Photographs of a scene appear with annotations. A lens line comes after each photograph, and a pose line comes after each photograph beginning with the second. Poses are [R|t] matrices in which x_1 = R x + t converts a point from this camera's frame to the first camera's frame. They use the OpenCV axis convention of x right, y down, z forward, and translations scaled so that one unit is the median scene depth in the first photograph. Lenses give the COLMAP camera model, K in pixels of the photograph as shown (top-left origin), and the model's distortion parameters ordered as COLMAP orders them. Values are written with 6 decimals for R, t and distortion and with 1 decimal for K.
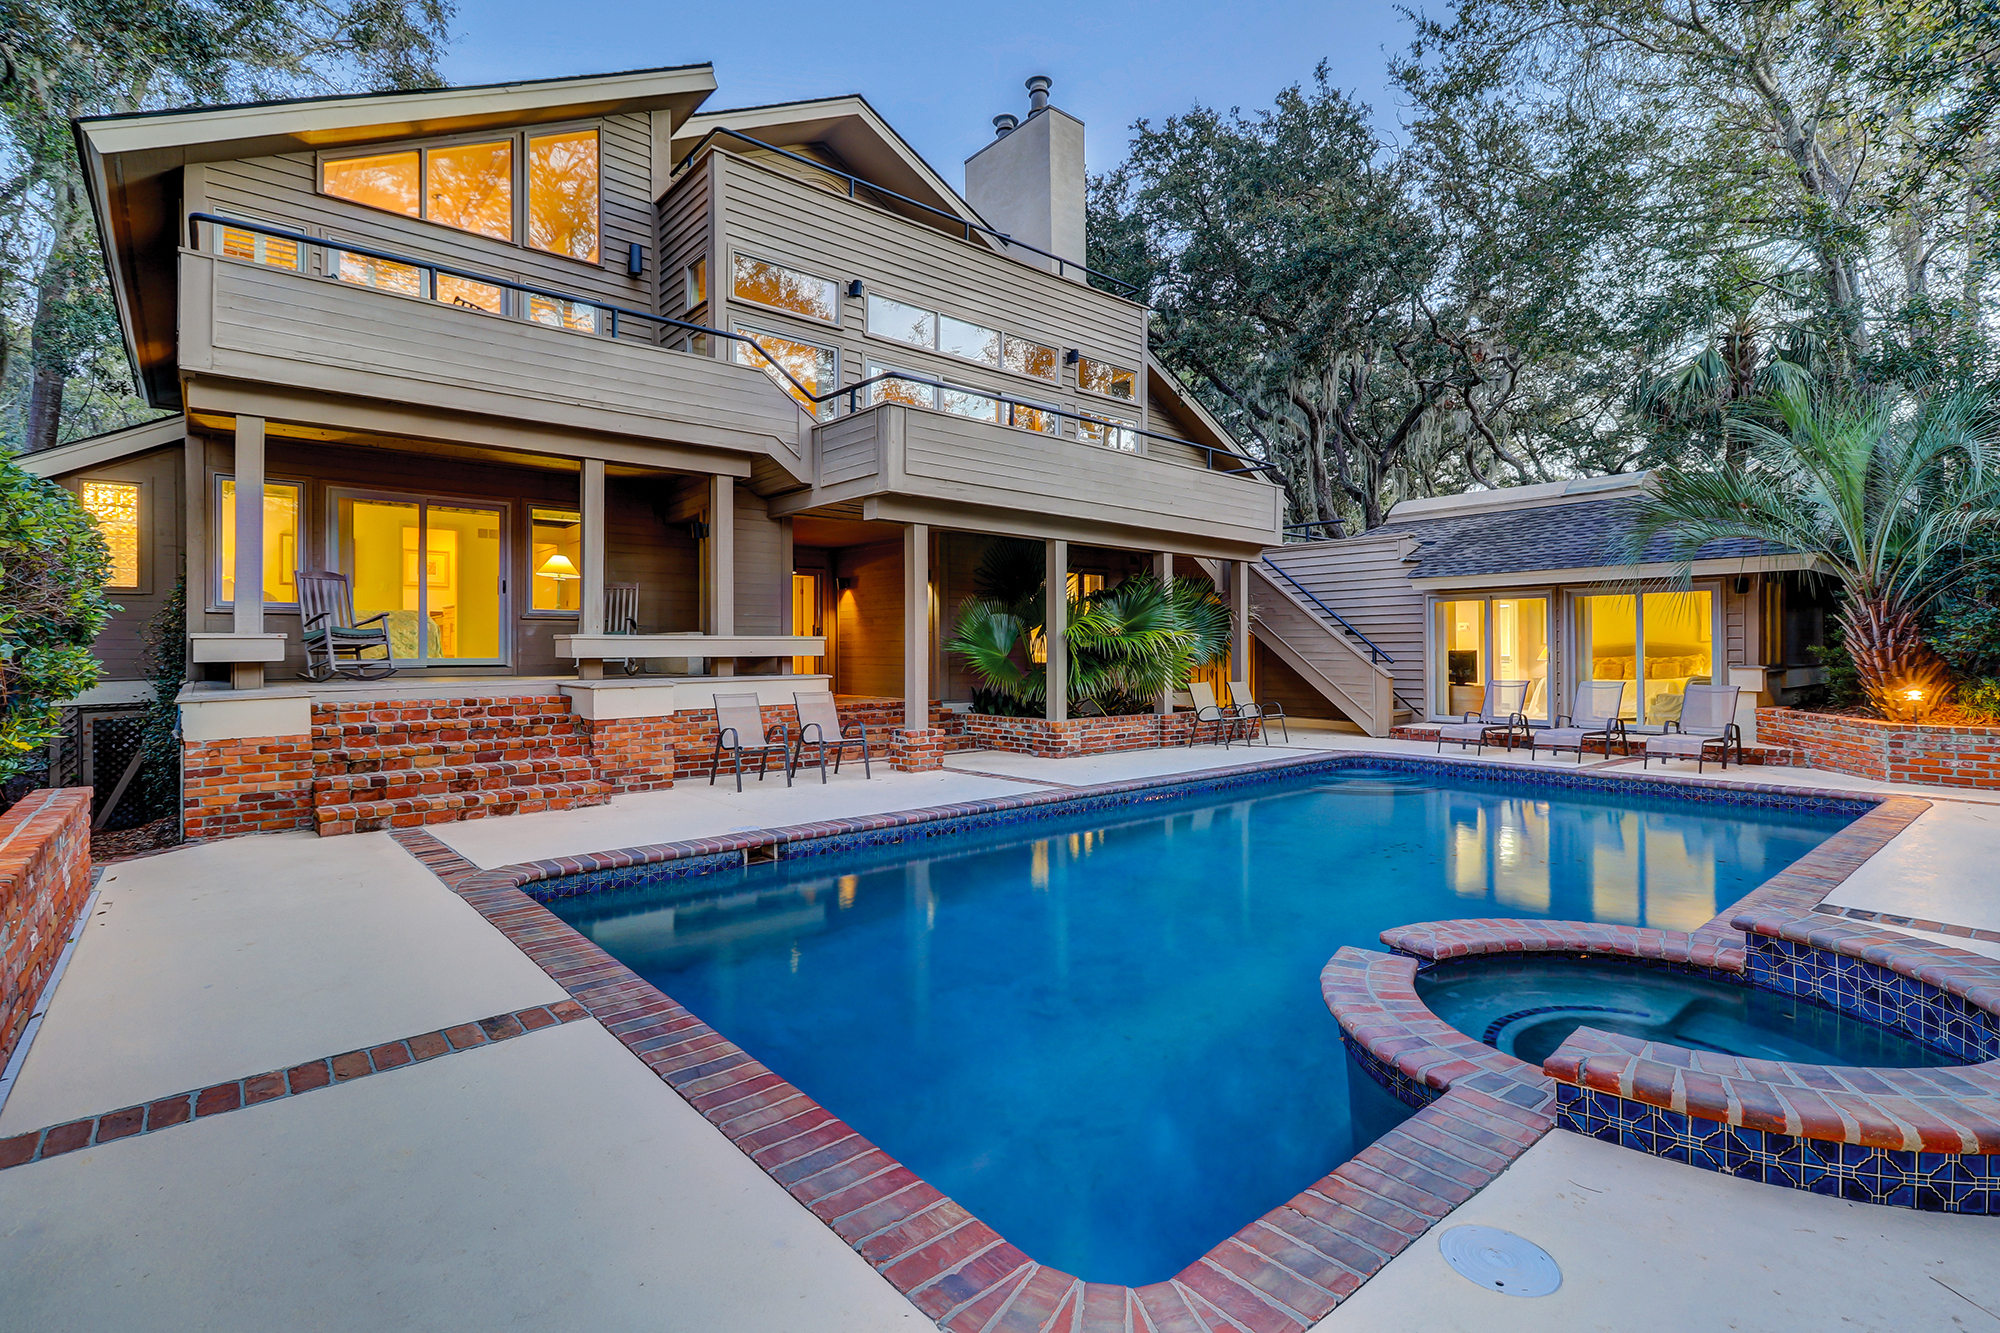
lens RADIAL K [[927.6, 0, 1011.6], [0, 927.6, 644.5], [0, 0, 1]] dist [0.000983, 0.001280]
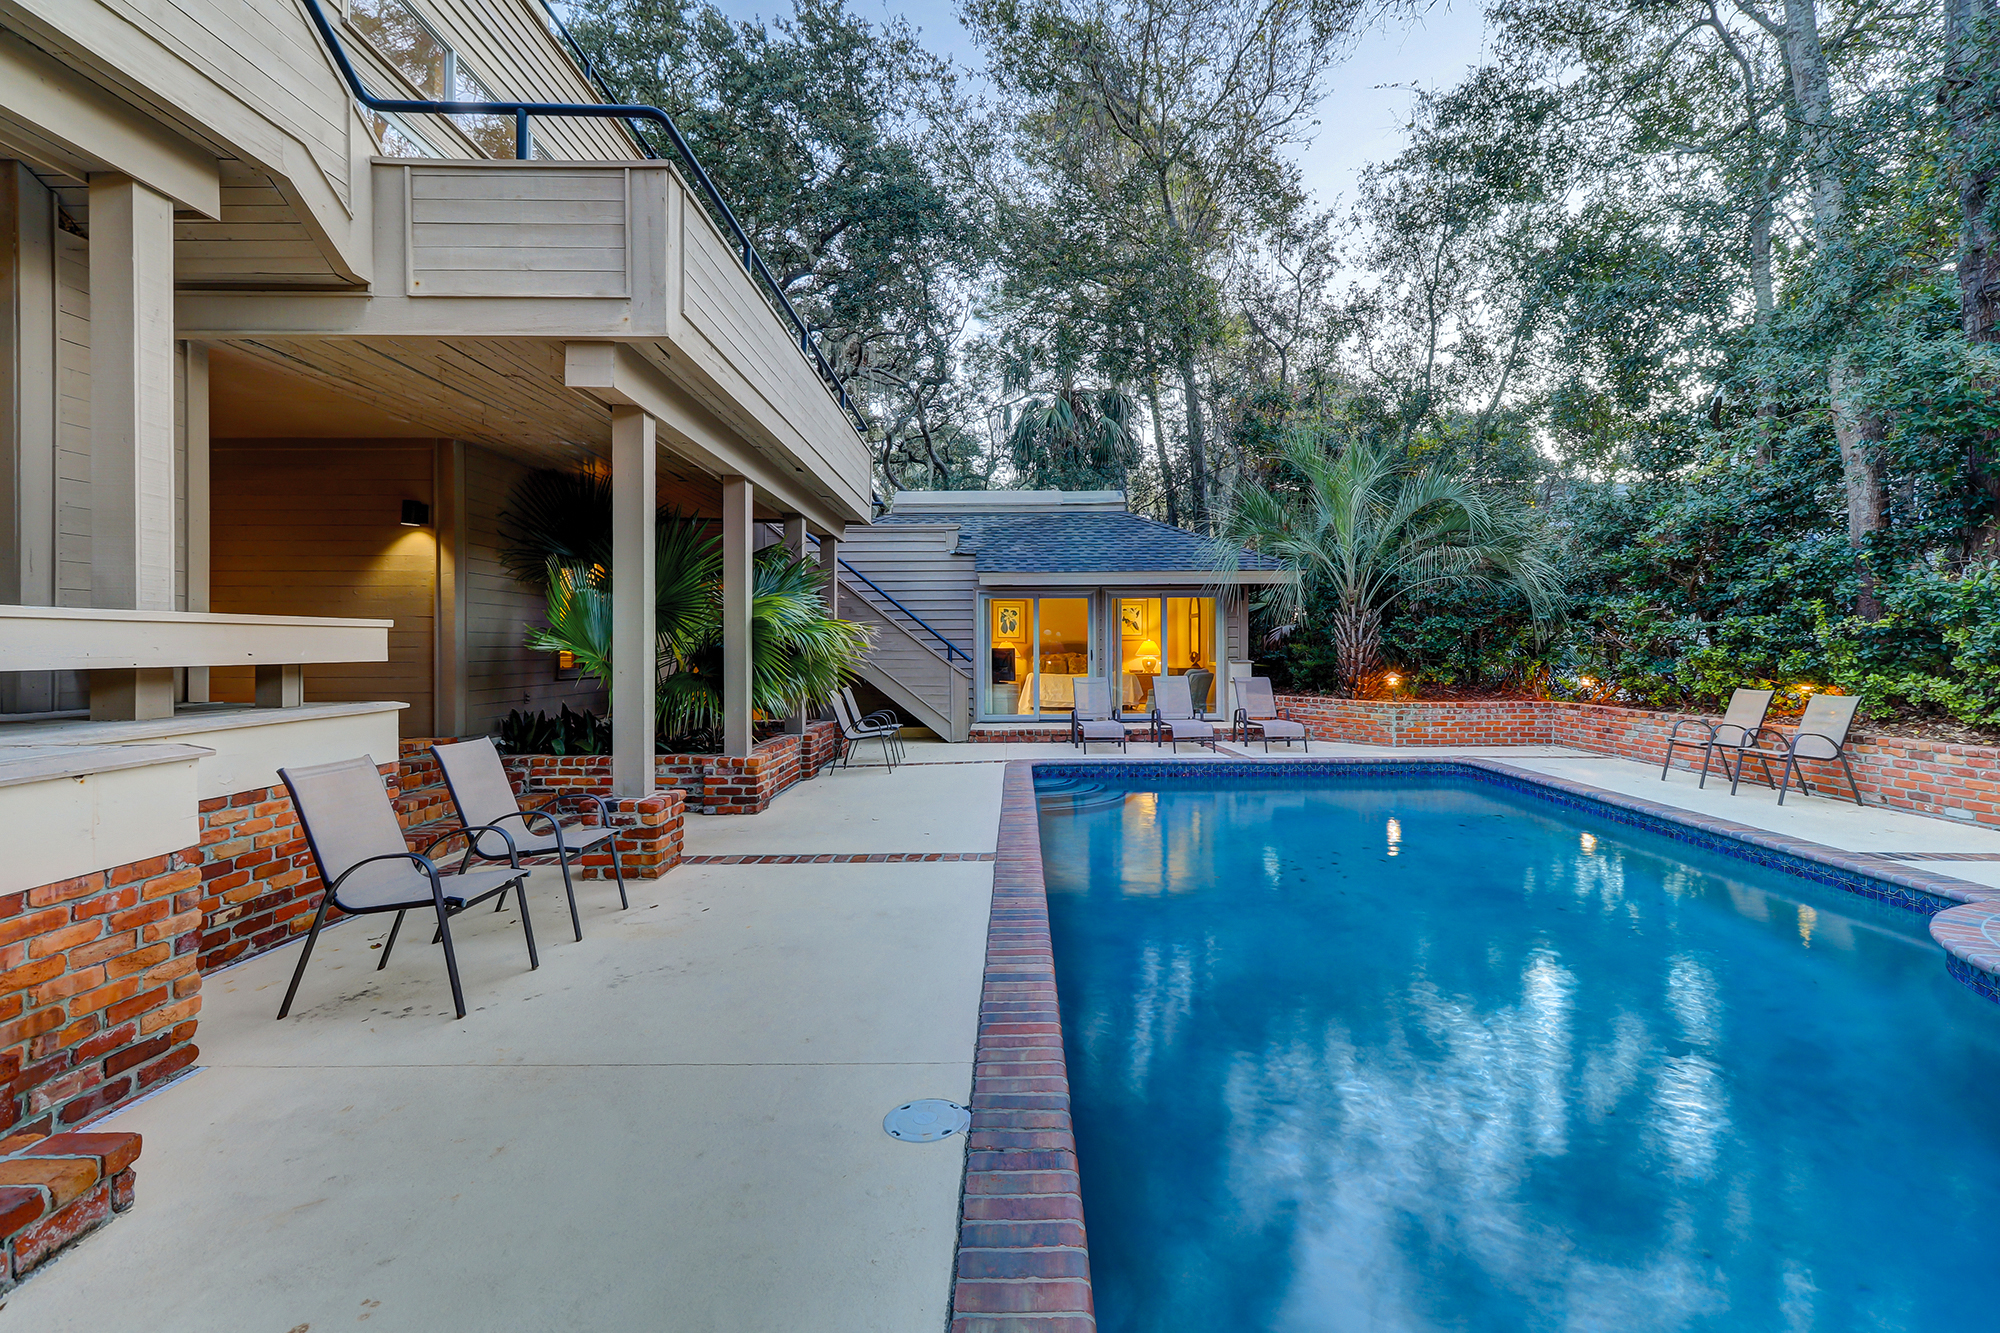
lens RADIAL K [[927.6, 0, 1011.6], [0, 927.6, 644.5], [0, 0, 1]] dist [0.000983, 0.001280]
pose [[0.652371, 0.001857, 0.757897, -0.371129], [-0.004171, 0.999991, 0.001139, 0.002194], [-0.757888, -0.003904, 0.652373, 0.486149]]
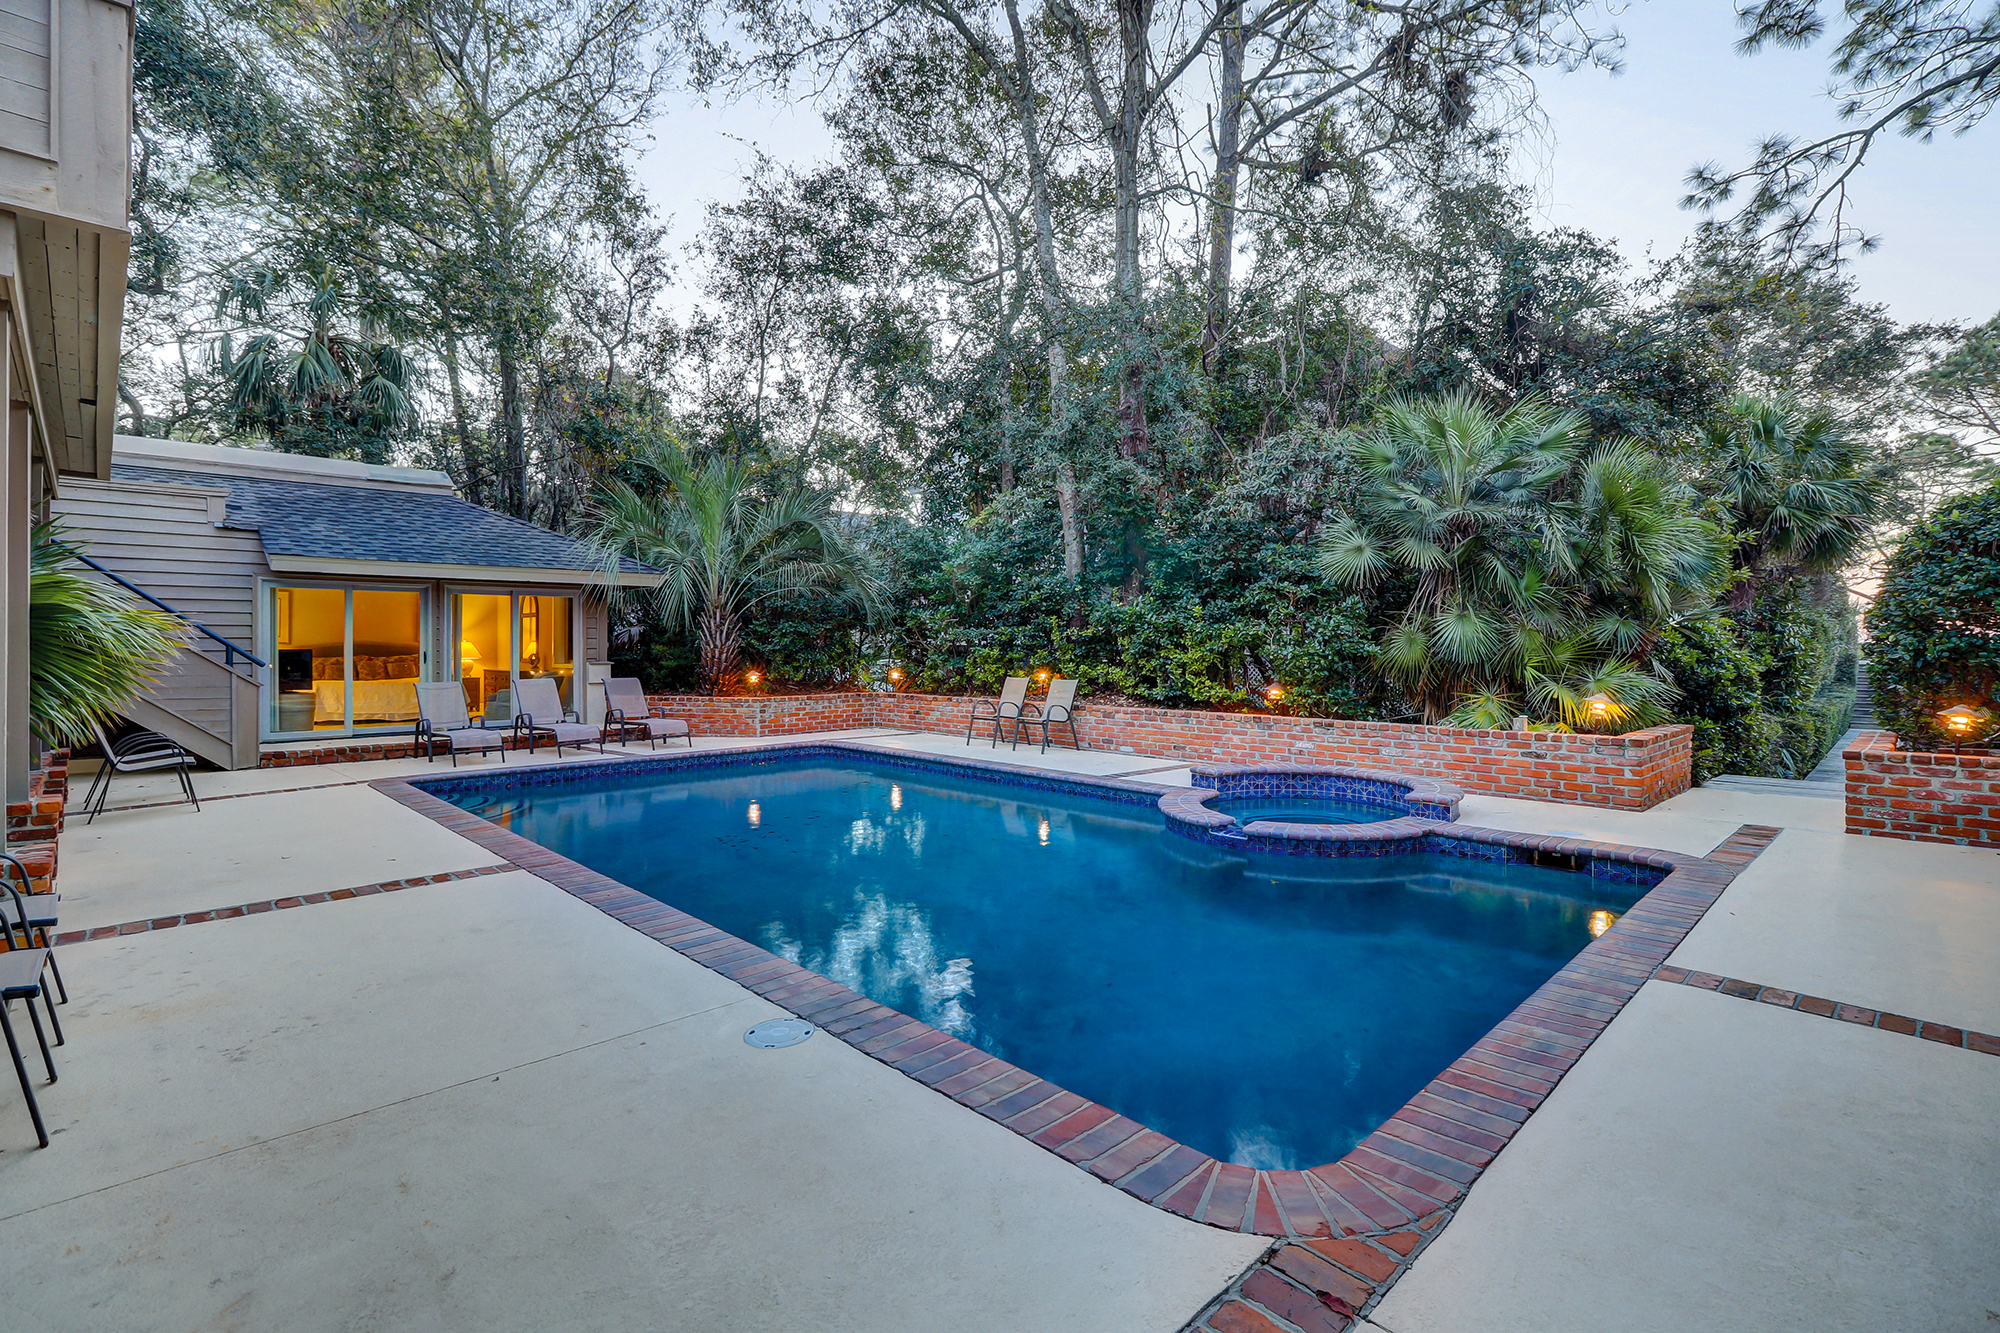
lens RADIAL K [[927.6, 0, 1011.6], [0, 927.6, 644.5], [0, 0, 1]] dist [0.000983, 0.001280]
pose [[-0.063114, 0.005380, 0.997992, -0.502323], [-0.005389, 0.999969, -0.005732, 0.005230], [-0.997992, -0.005740, -0.063084, 0.609221]]
